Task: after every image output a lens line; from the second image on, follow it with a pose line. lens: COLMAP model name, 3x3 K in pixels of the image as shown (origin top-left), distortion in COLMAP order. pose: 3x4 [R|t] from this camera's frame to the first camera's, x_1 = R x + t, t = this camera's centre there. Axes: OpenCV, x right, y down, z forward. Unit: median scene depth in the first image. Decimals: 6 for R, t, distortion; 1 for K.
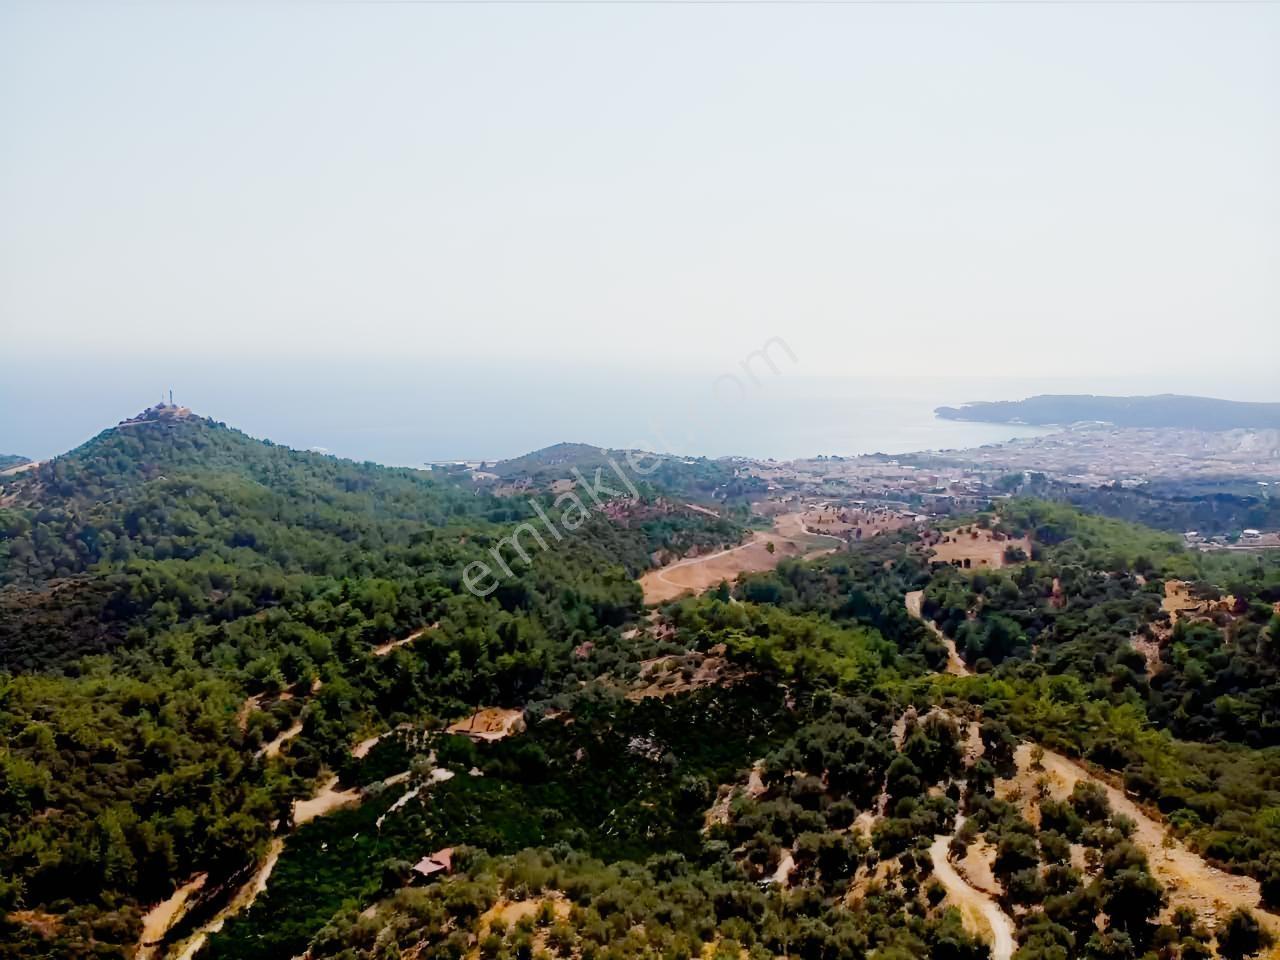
lens RADIAL K [[923.0, 0, 640.0], [0, 923.0, 480.0], [0, 0, 1]] dist [0.120046, -0.251392]
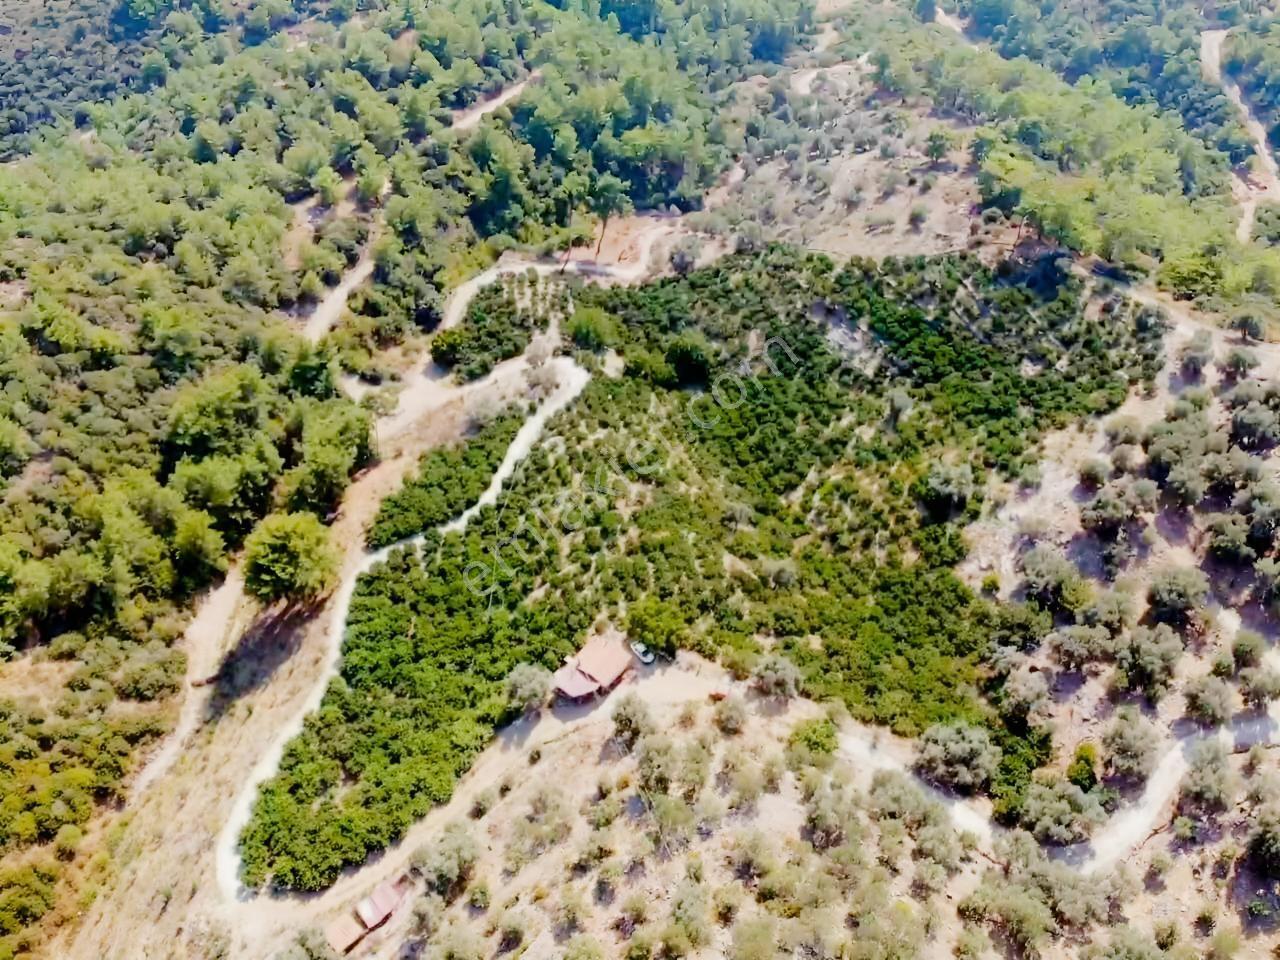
lens RADIAL K [[923.0, 0, 640.0], [0, 923.0, 480.0], [0, 0, 1]] dist [0.120046, -0.251392]
pose [[0.994100, 0.076221, -0.077177, -0.068135], [-0.011446, 0.781236, 0.624131, -0.051845], [0.107865, -0.619565, 0.777499, 0.282944]]
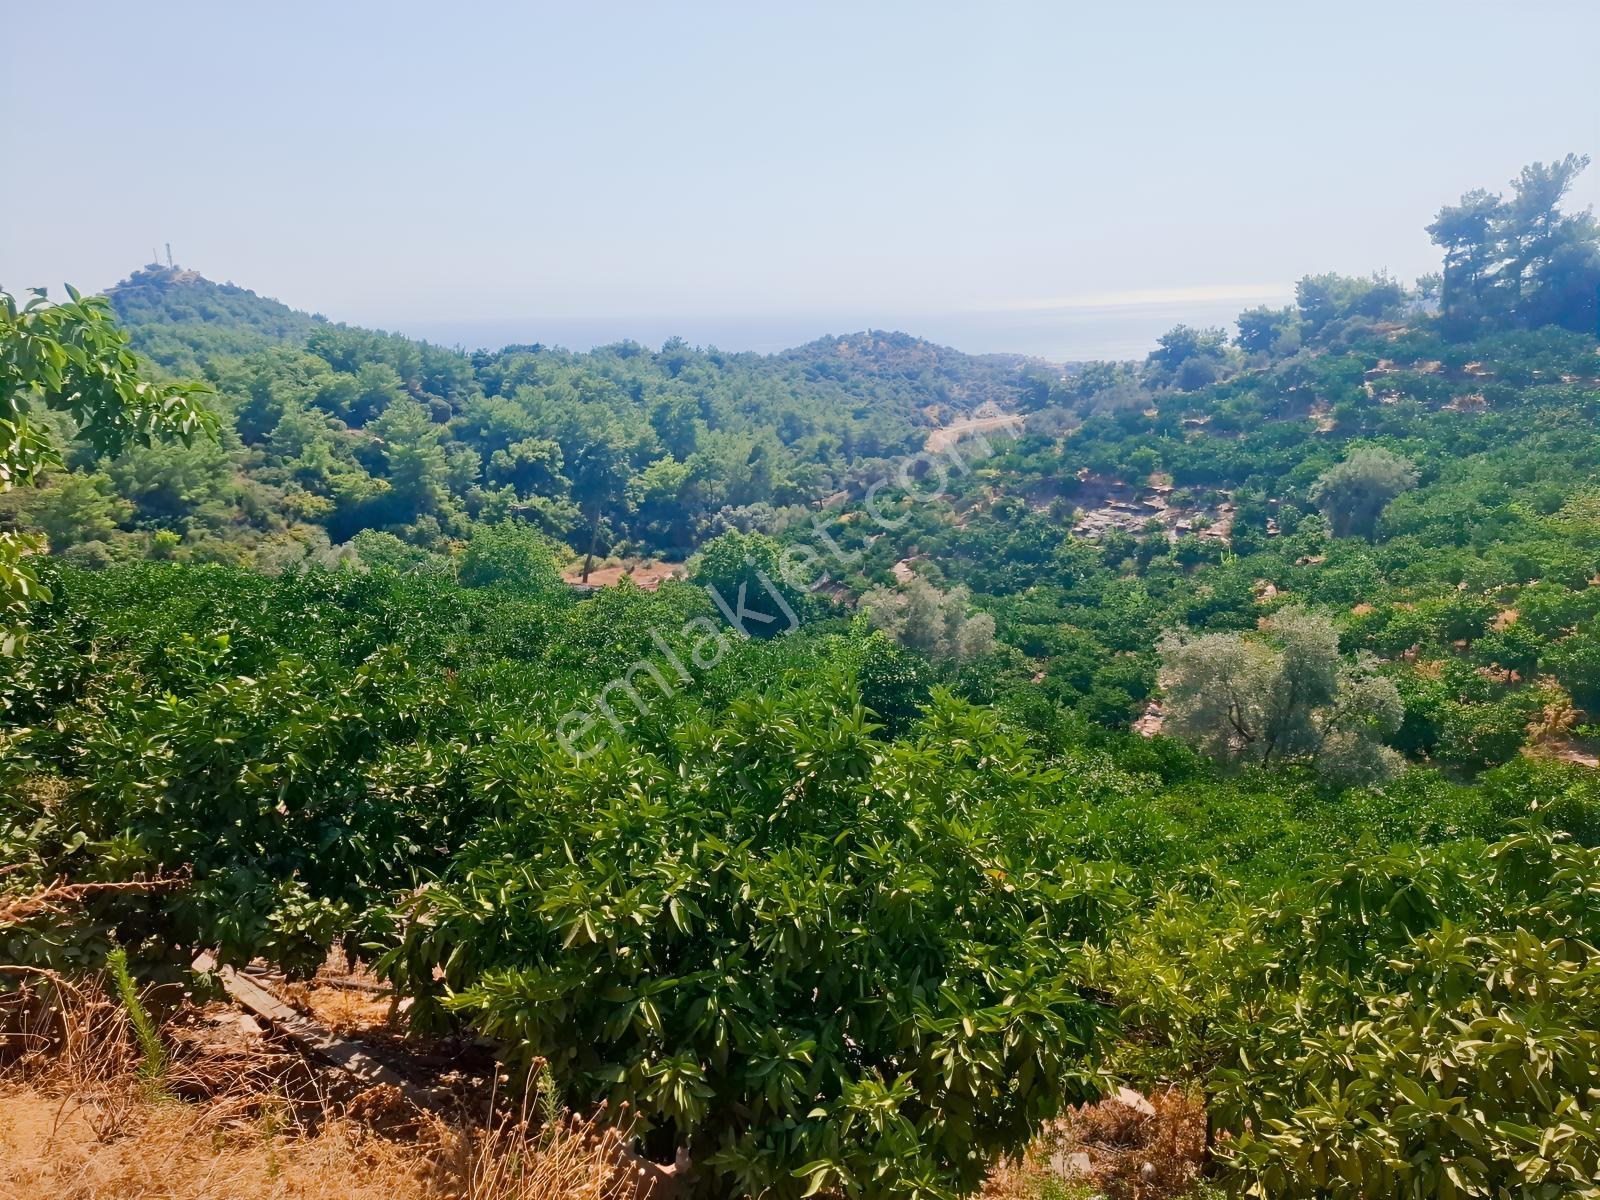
lens RADIAL K [[1109.8, 0, 800.0], [0, 1109.8, 600.0], [0, 0, 1]] dist [0.110149, -0.136796]
pose [[0.998089, -0.037043, -0.049467, -0.062851], [0.042694, 0.992029, 0.118555, 0.201246], [0.044681, -0.120441, 0.991715, 0.498037]]
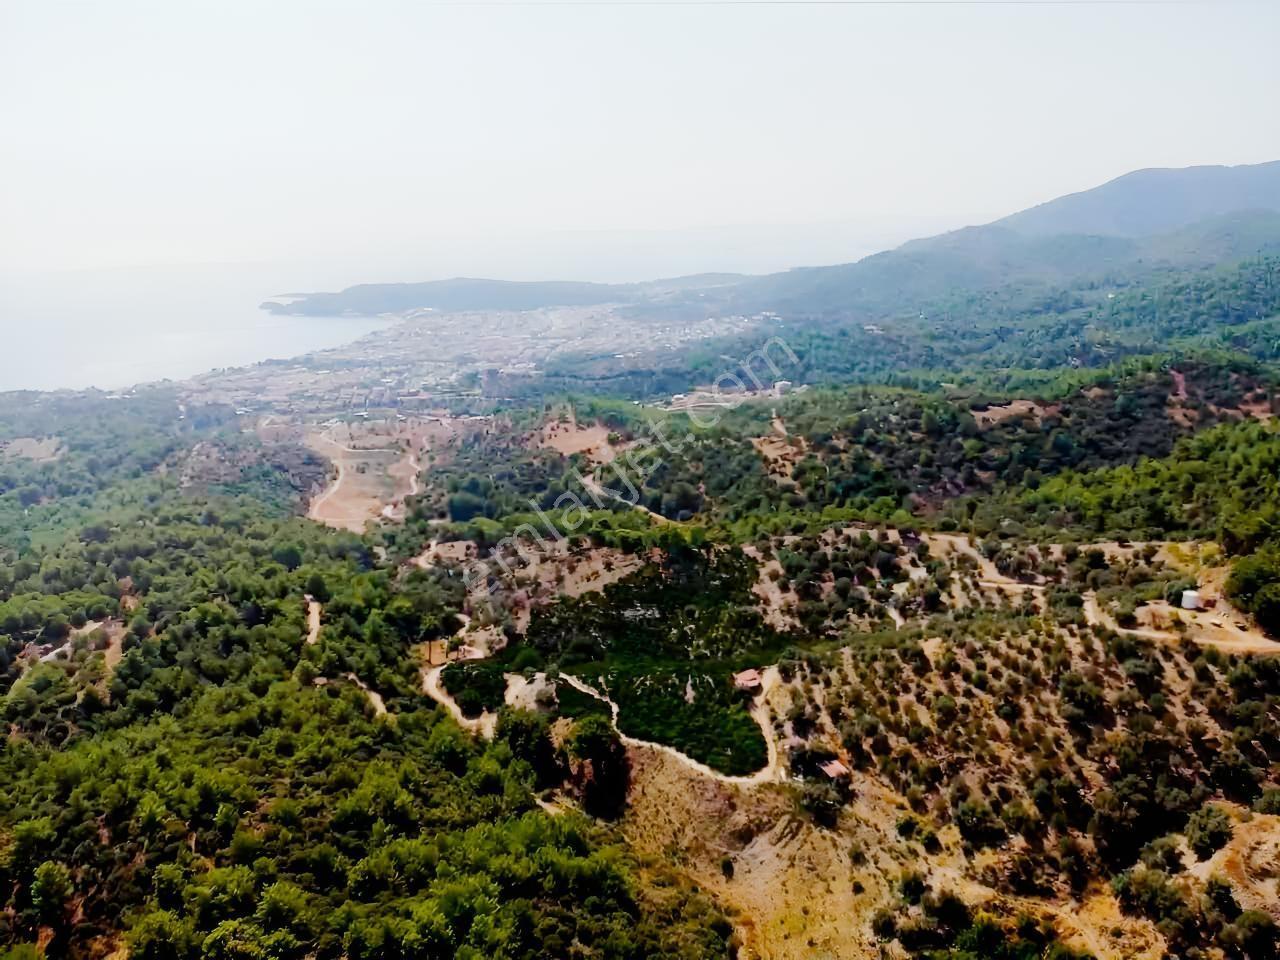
lens RADIAL K [[919.2, 0, 640.0], [0, 919.2, 480.0], [0, 0, 1]] dist [0.190385, -0.442084]
pose [[0.727045, -0.195669, 0.658118, -0.665723], [0.114609, 0.979669, 0.164659, -0.111841], [-0.676957, -0.044288, 0.734689, -0.027048]]
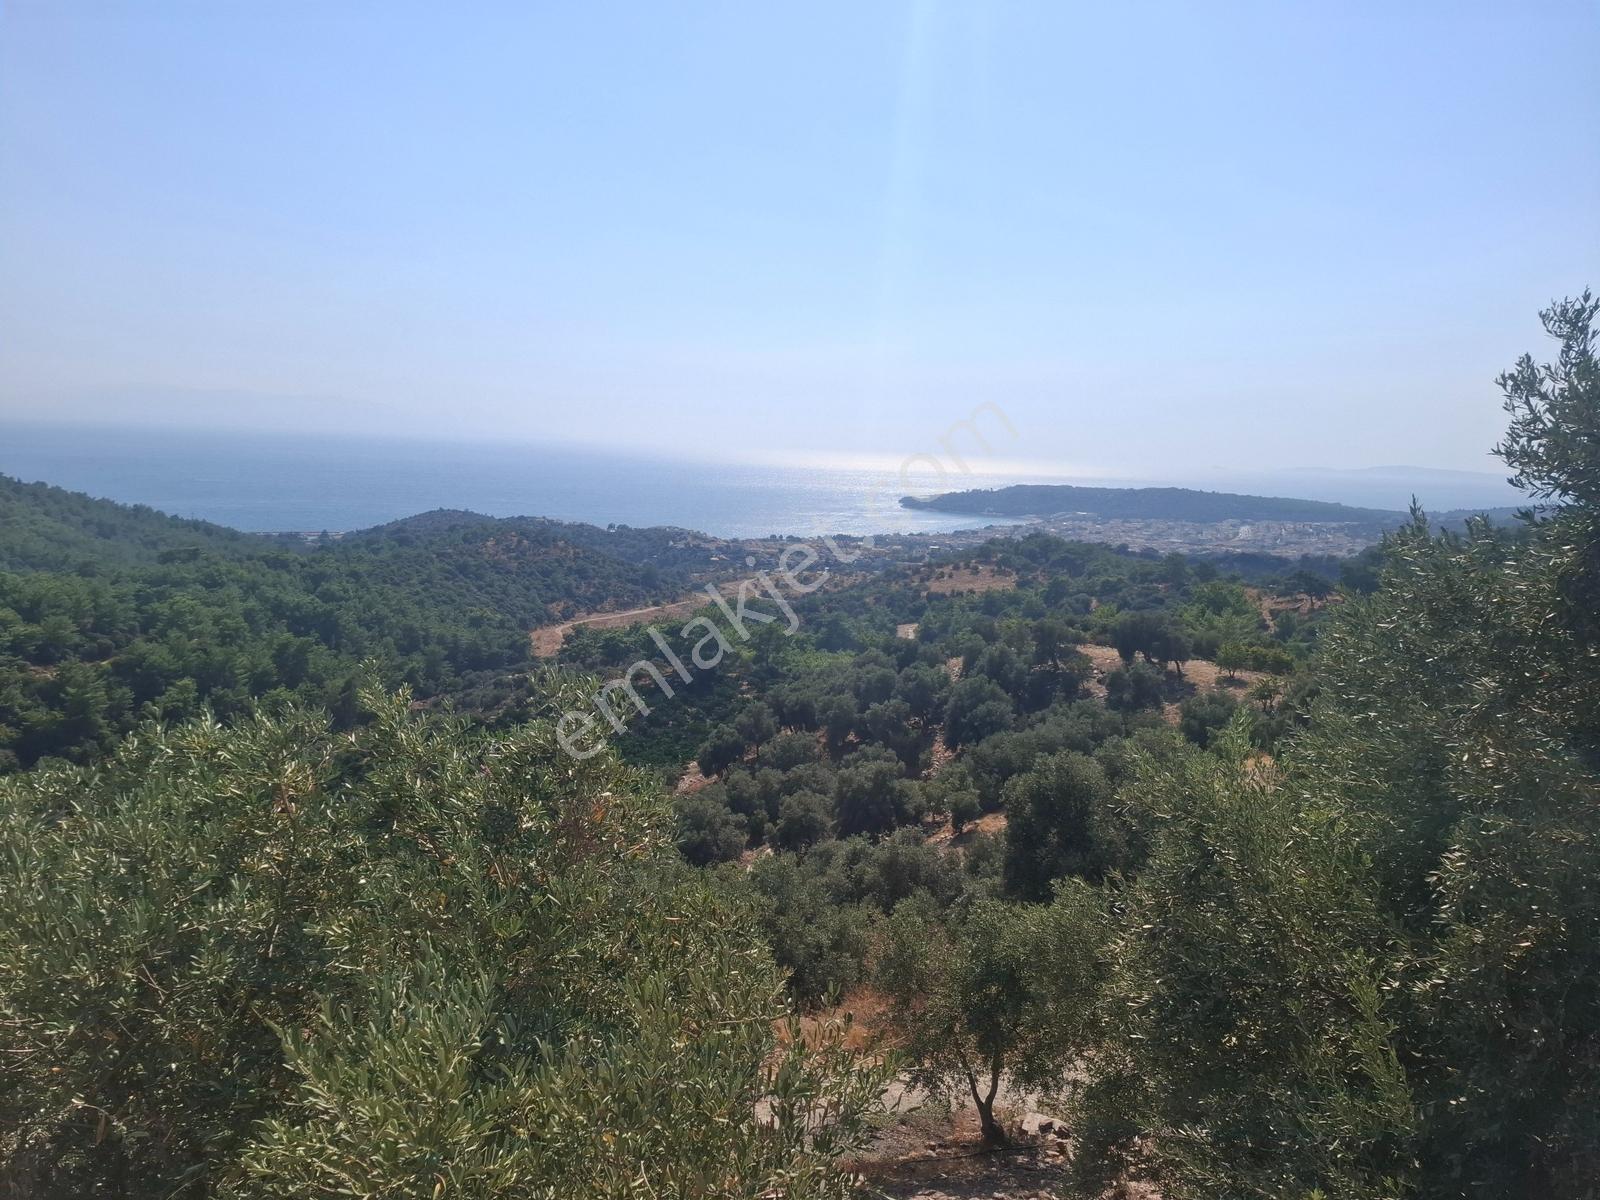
lens RADIAL K [[1101.2, 0, 794.3], [0, 1101.2, 581.9], [0, 0, 1]] dist [0.106749, -0.165964]
pose [[0.977072, 0.009467, 0.212697, 0.027817], [-0.006335, 0.999861, -0.015402, 0.132281], [-0.212813, 0.013701, 0.976997, 0.218453]]
